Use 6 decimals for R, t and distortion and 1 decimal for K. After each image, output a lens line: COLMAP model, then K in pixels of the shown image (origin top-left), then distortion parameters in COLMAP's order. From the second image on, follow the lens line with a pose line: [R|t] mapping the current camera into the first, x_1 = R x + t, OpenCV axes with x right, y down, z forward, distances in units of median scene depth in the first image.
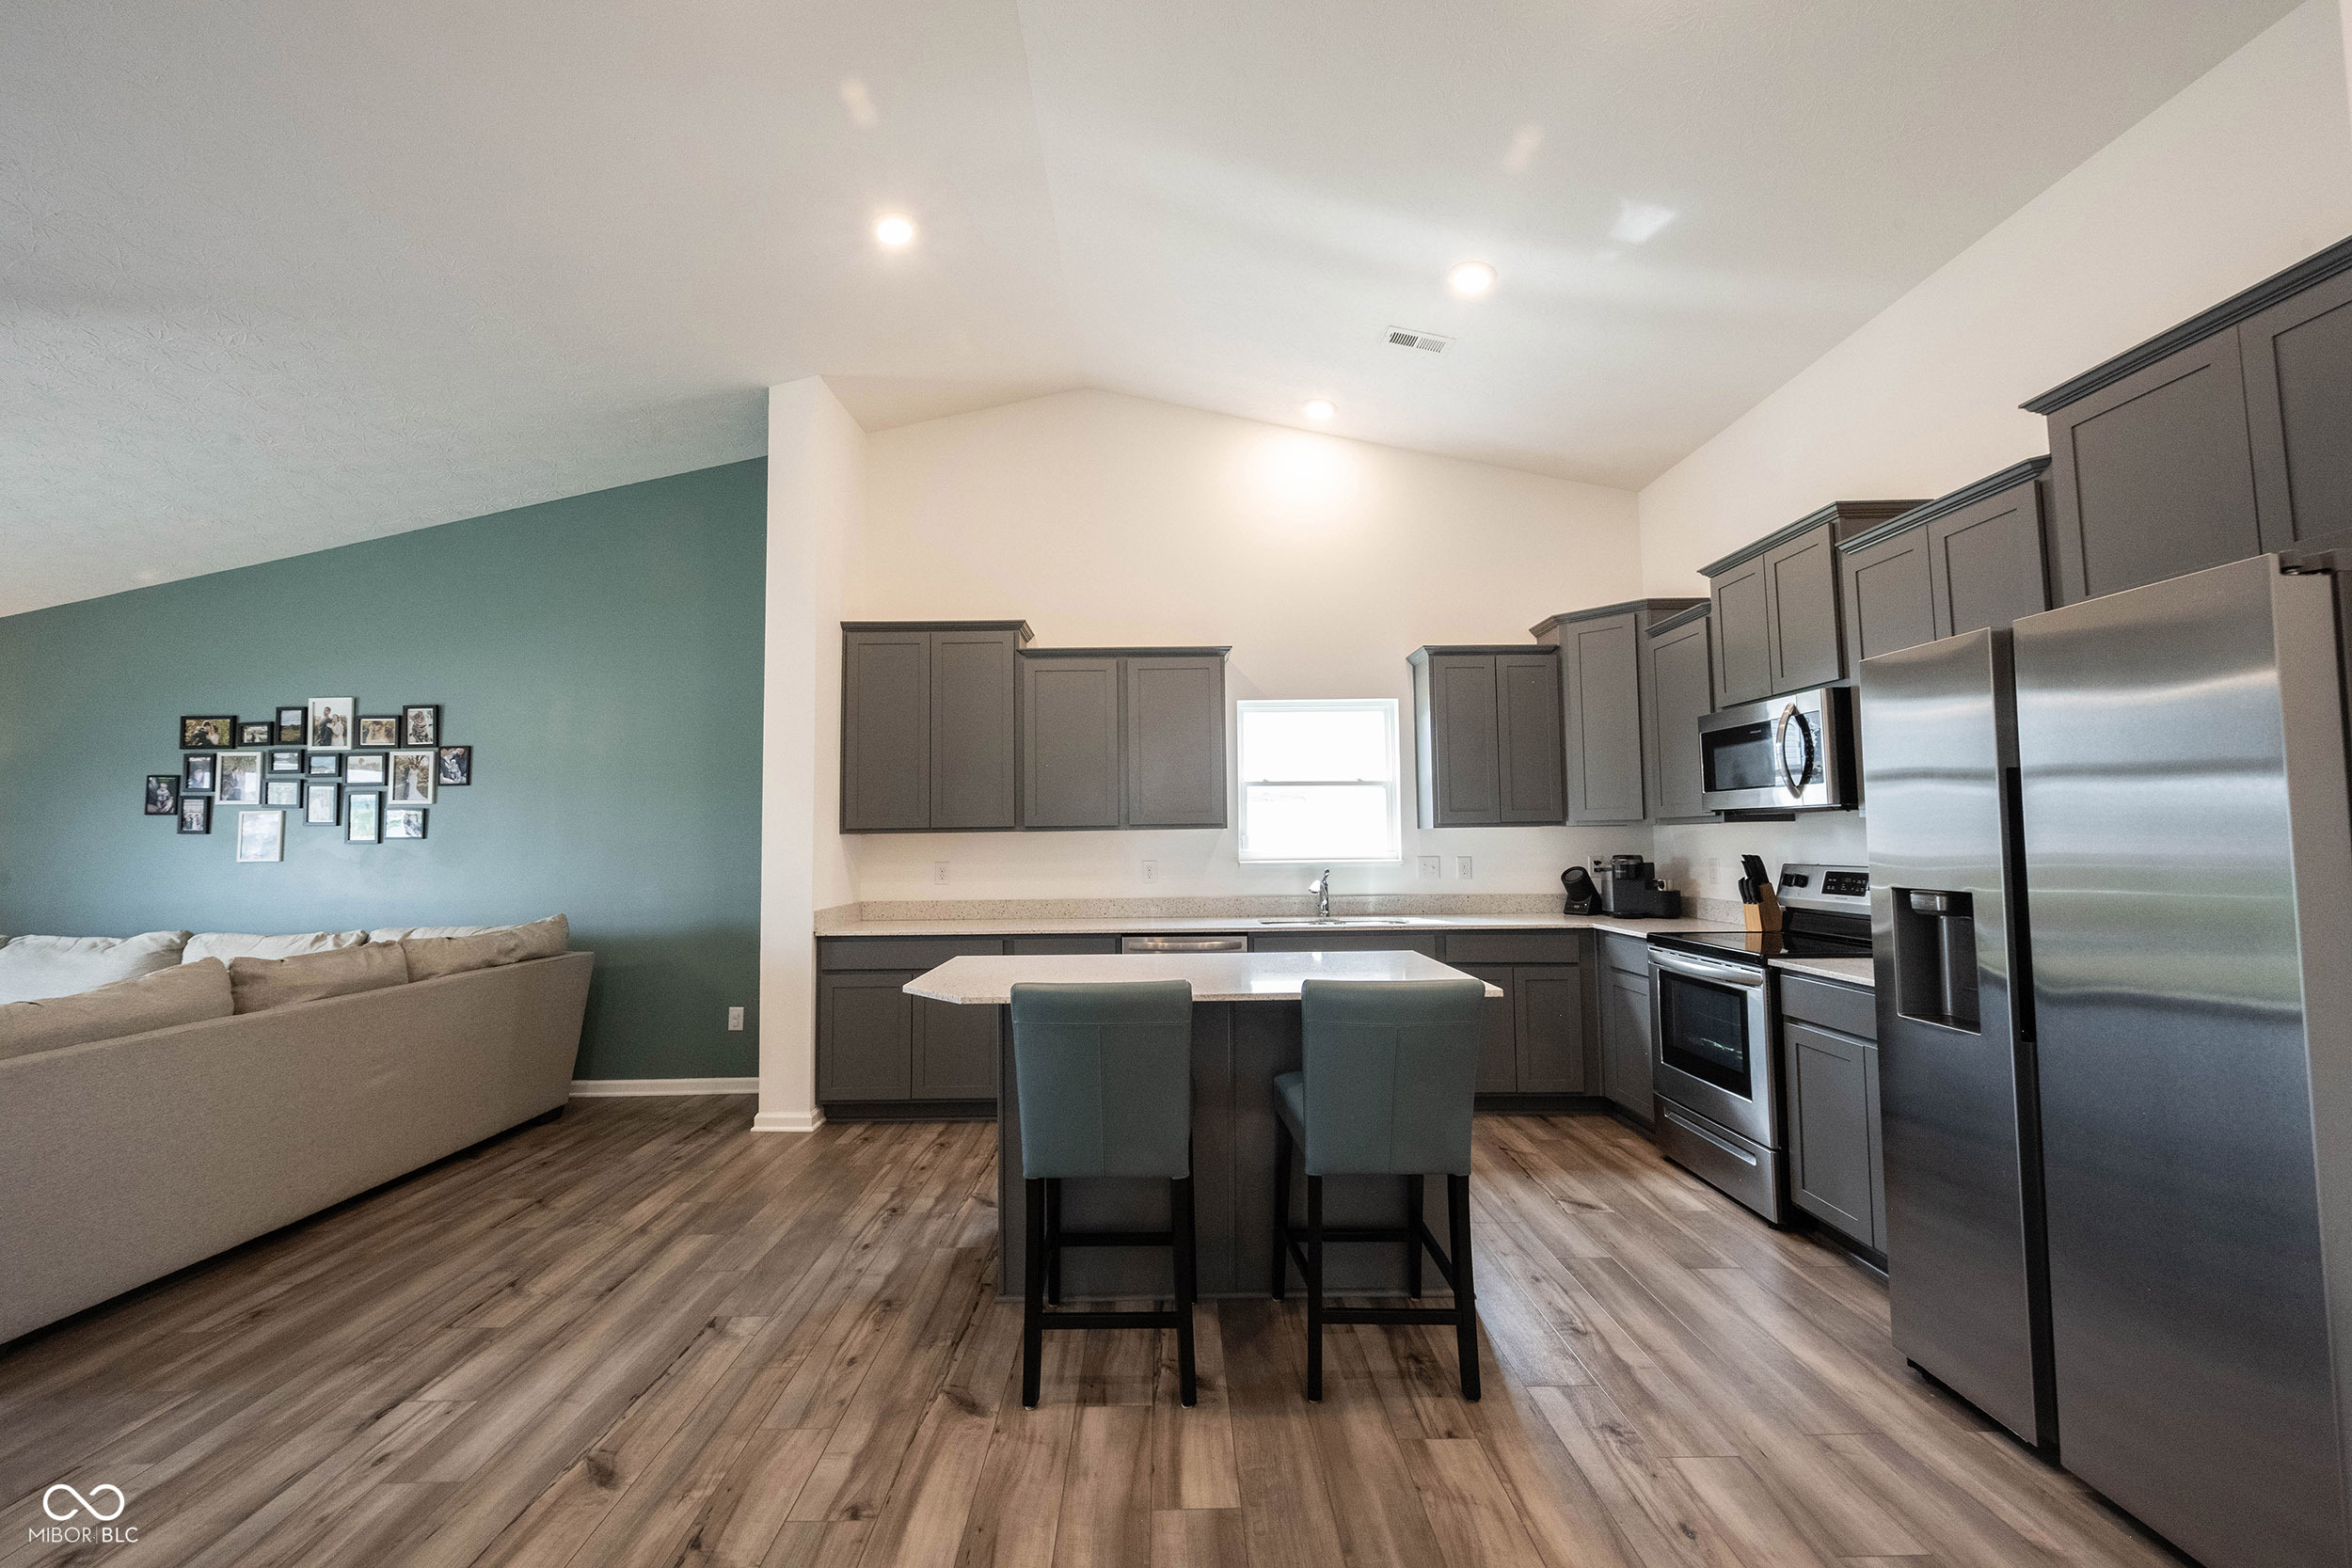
lens RADIAL K [[925.7, 0, 1176.0], [0, 925.7, 784.0], [0, 0, 1]] dist [-0.002607, 0.000263]
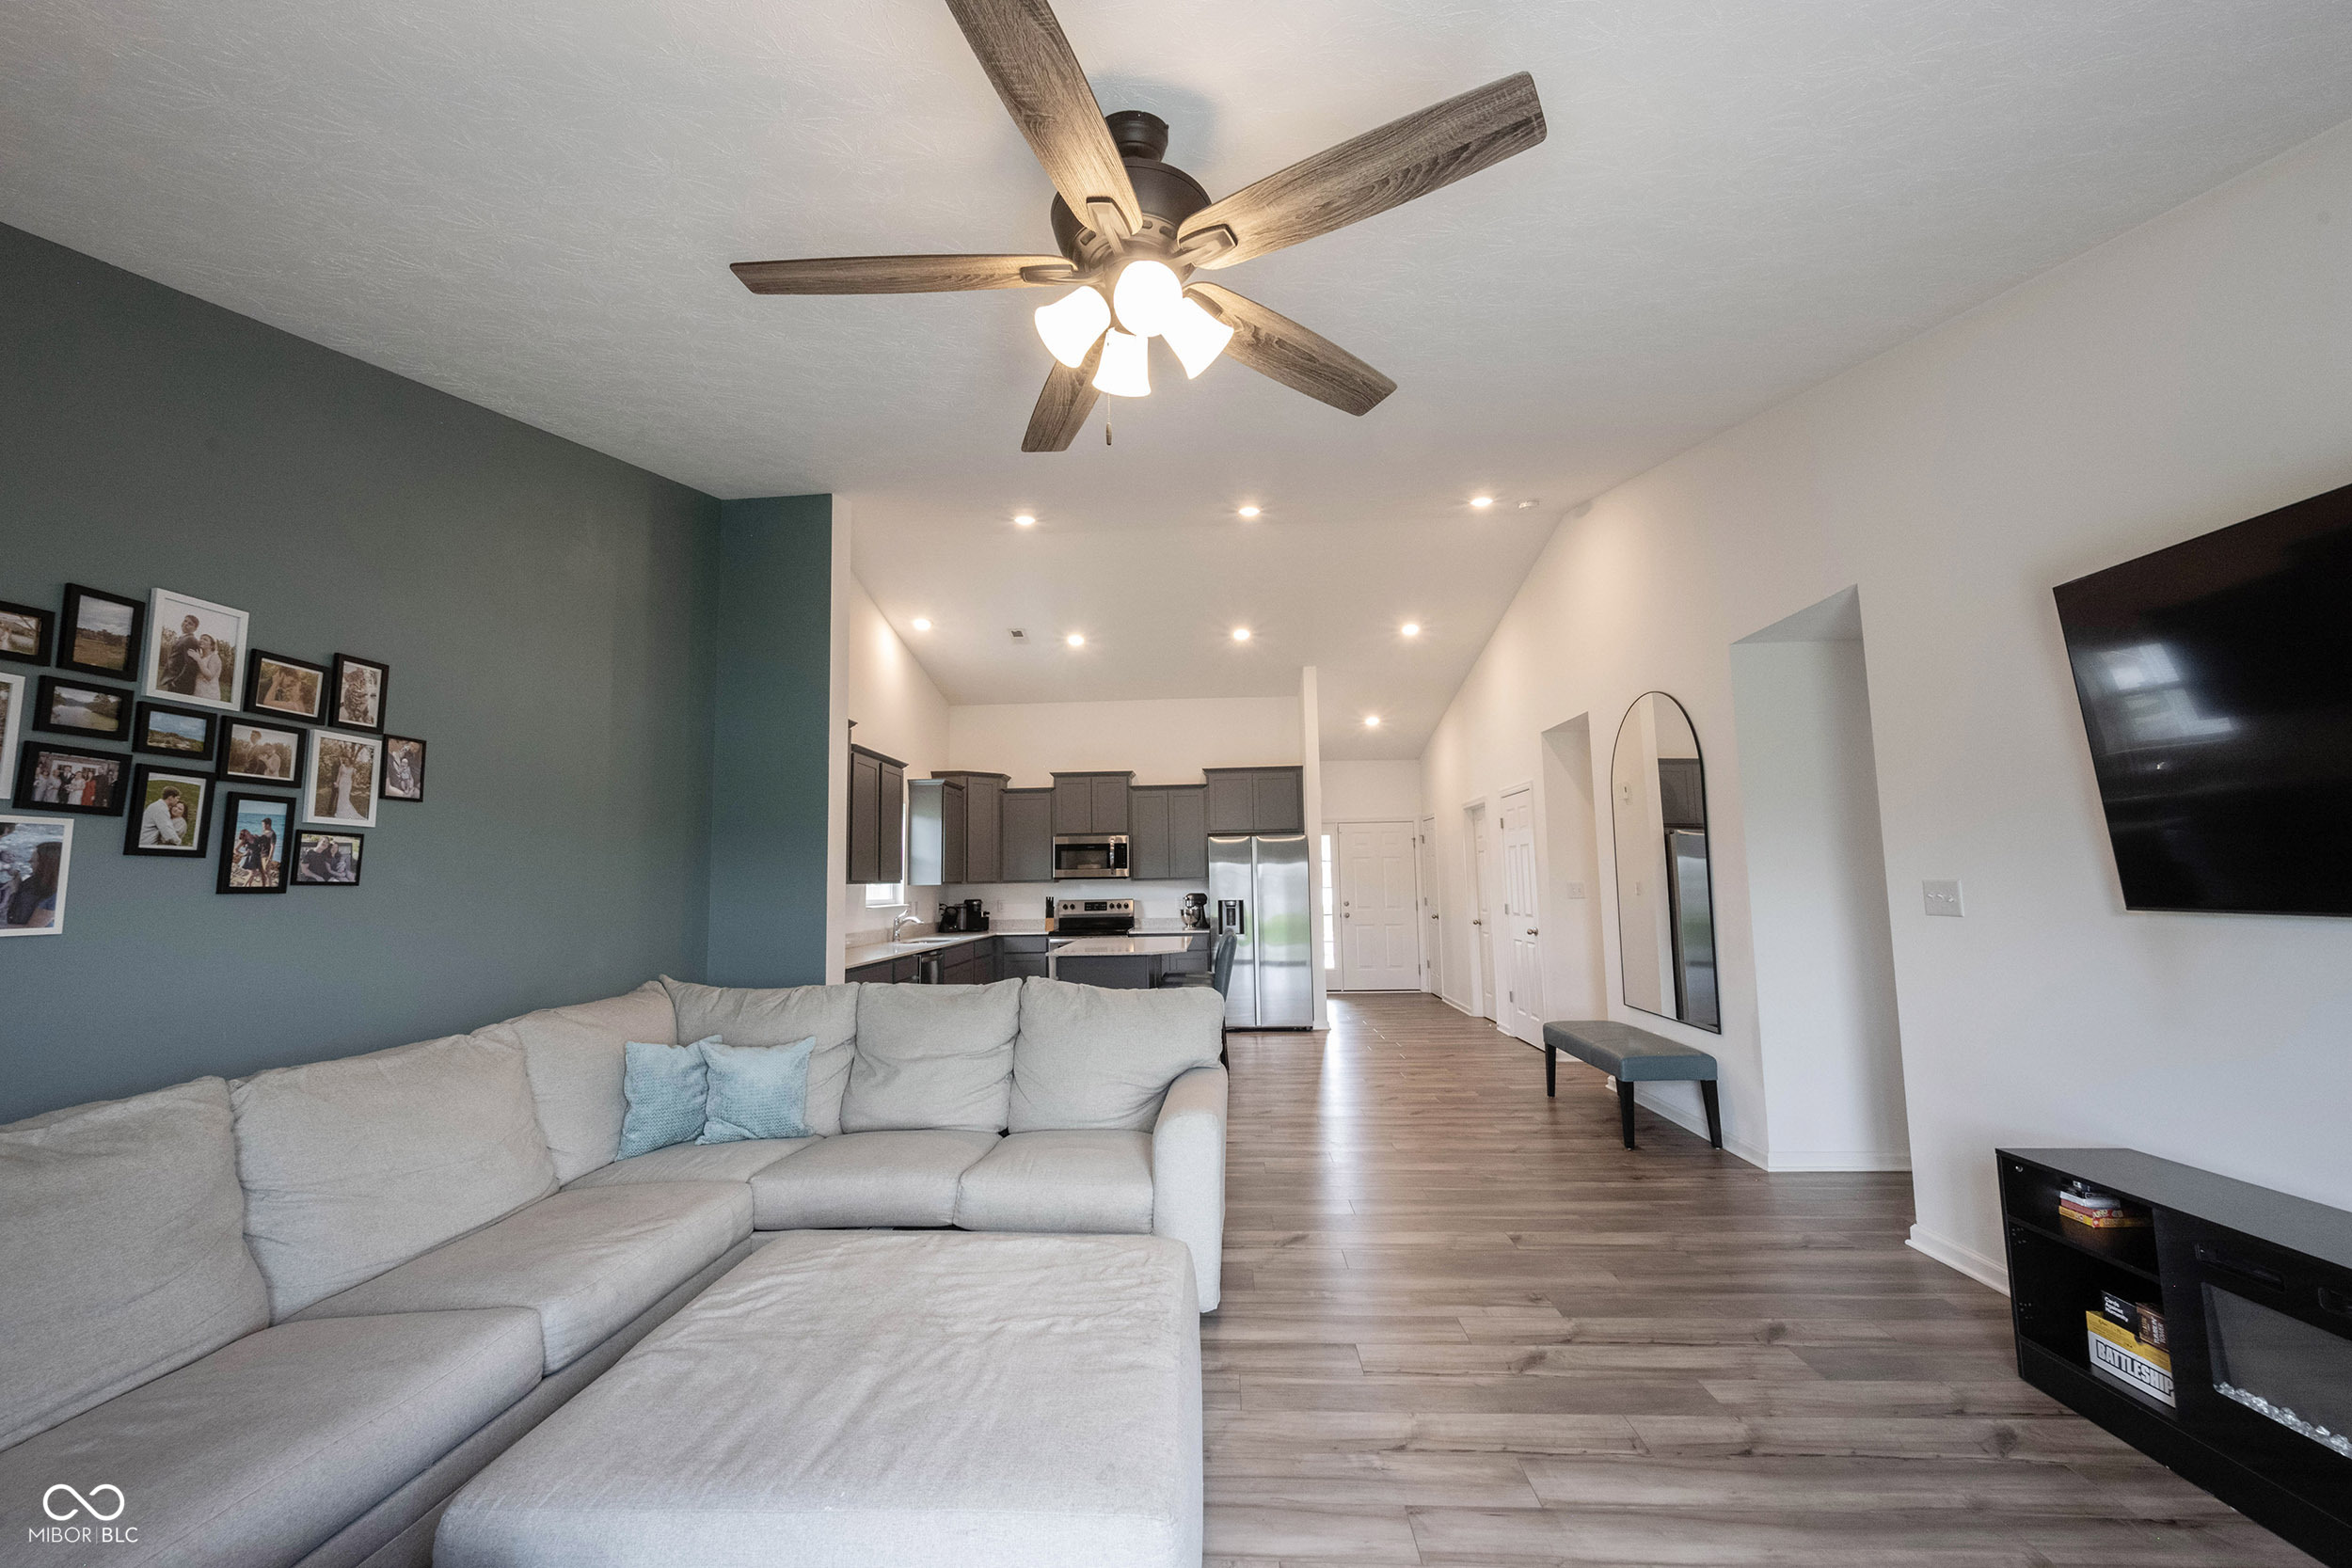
lens RADIAL K [[936.4, 0, 1163.3], [0, 936.4, 786.1], [0, 0, 1]] dist [-0.000106, 0.000150]
pose [[0.066514, 0.114780, 0.991162, -1.551119], [-0.045094, 0.992692, -0.111931, 0.044888], [-0.996766, -0.037250, 0.071204, 0.499148]]
